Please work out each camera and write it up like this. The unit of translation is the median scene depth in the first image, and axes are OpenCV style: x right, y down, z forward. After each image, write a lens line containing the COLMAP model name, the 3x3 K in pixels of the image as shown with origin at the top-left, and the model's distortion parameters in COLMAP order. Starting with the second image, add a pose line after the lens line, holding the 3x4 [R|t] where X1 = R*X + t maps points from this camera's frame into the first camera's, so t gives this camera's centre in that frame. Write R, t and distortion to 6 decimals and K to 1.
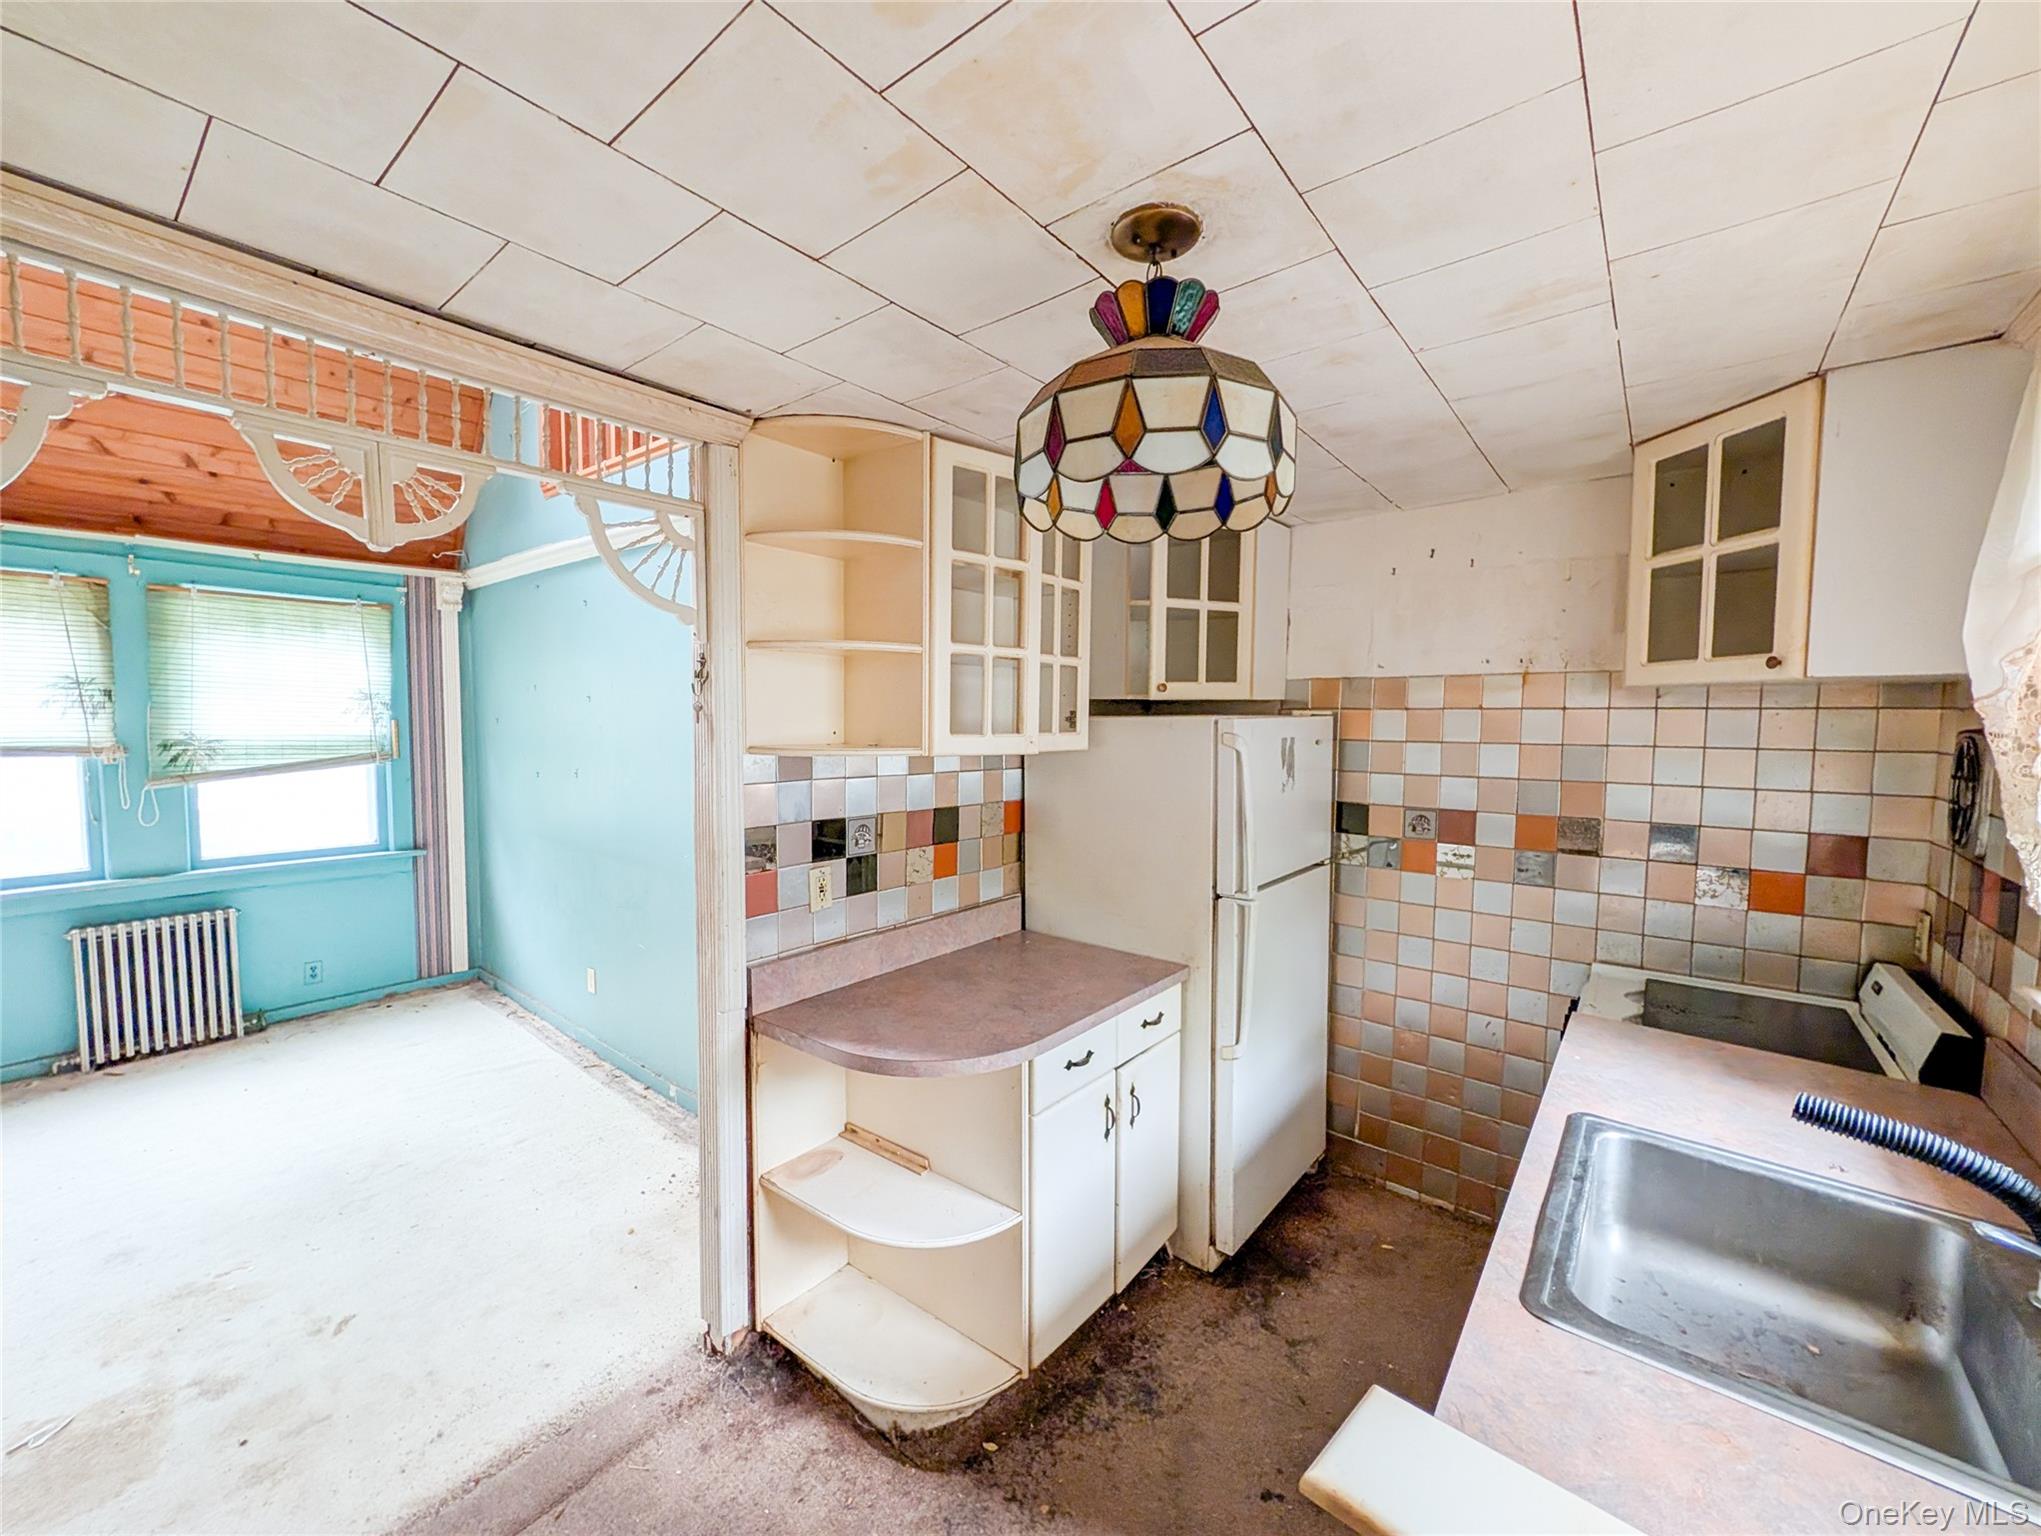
lens RADIAL K [[806.0, 0, 1020.5], [0, 806.0, 768.0], [0, 0, 1]] dist [0.001471, 0.000344]
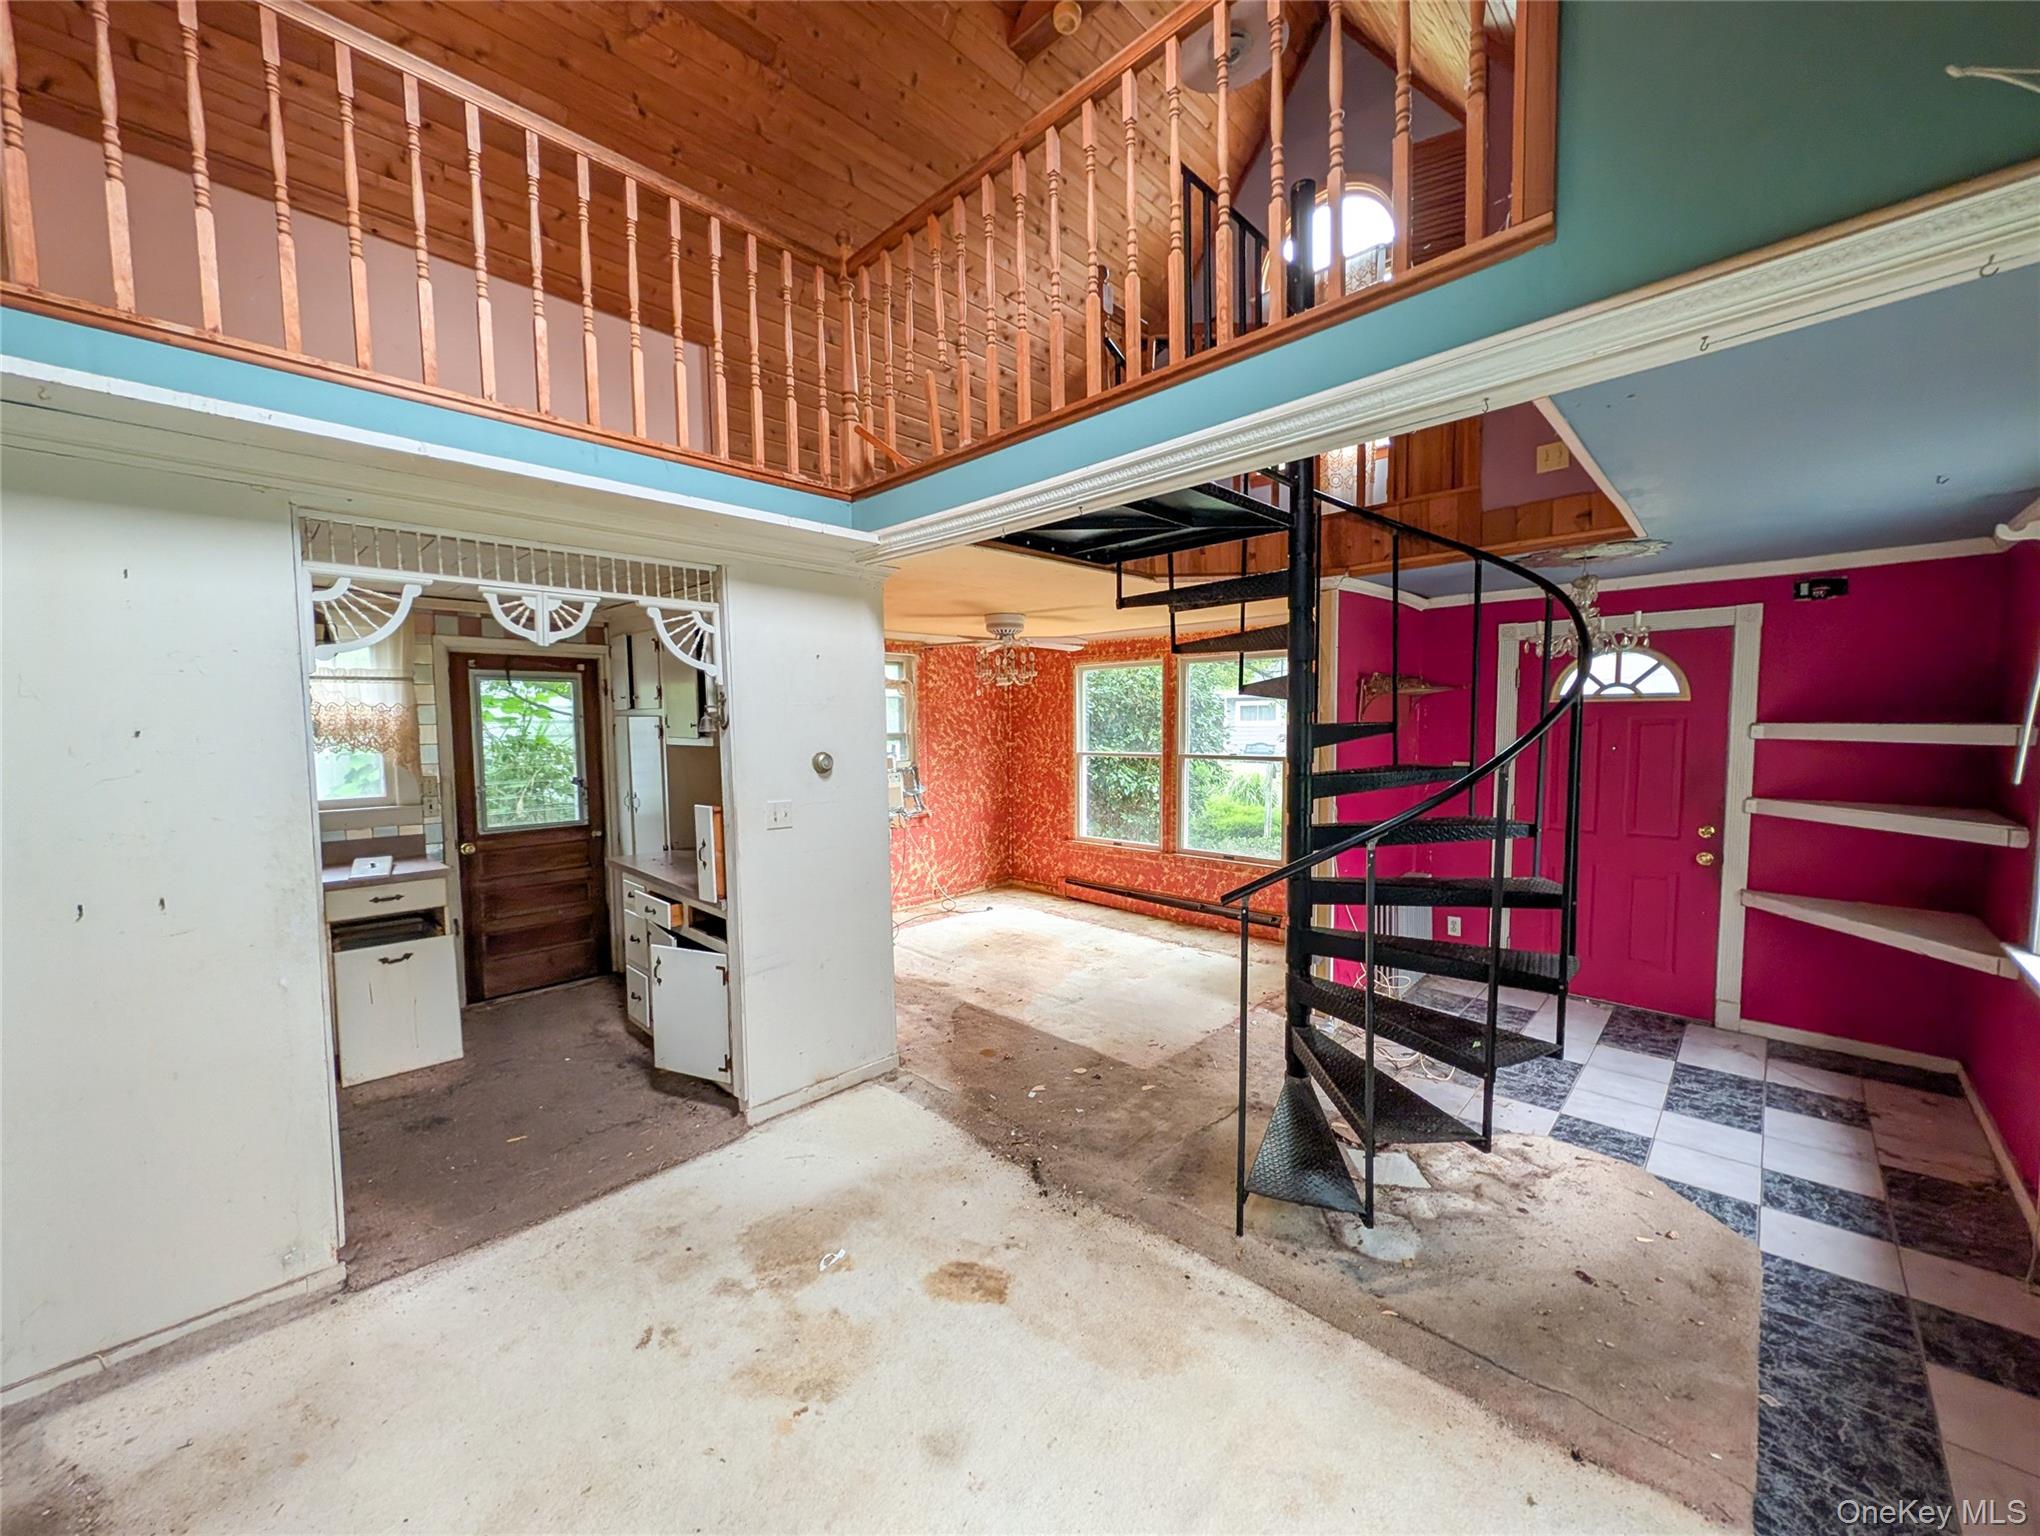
lens RADIAL K [[778.9, 0, 1020.0], [0, 778.9, 768.0], [0, 0, 1]] dist [0.000076, -0.000073]
pose [[-0.995132, -0.003949, 0.098475, -1.542130], [0.007879, 0.992811, 0.119430, -0.146787], [-0.098239, 0.119624, -0.987947, 2.021335]]
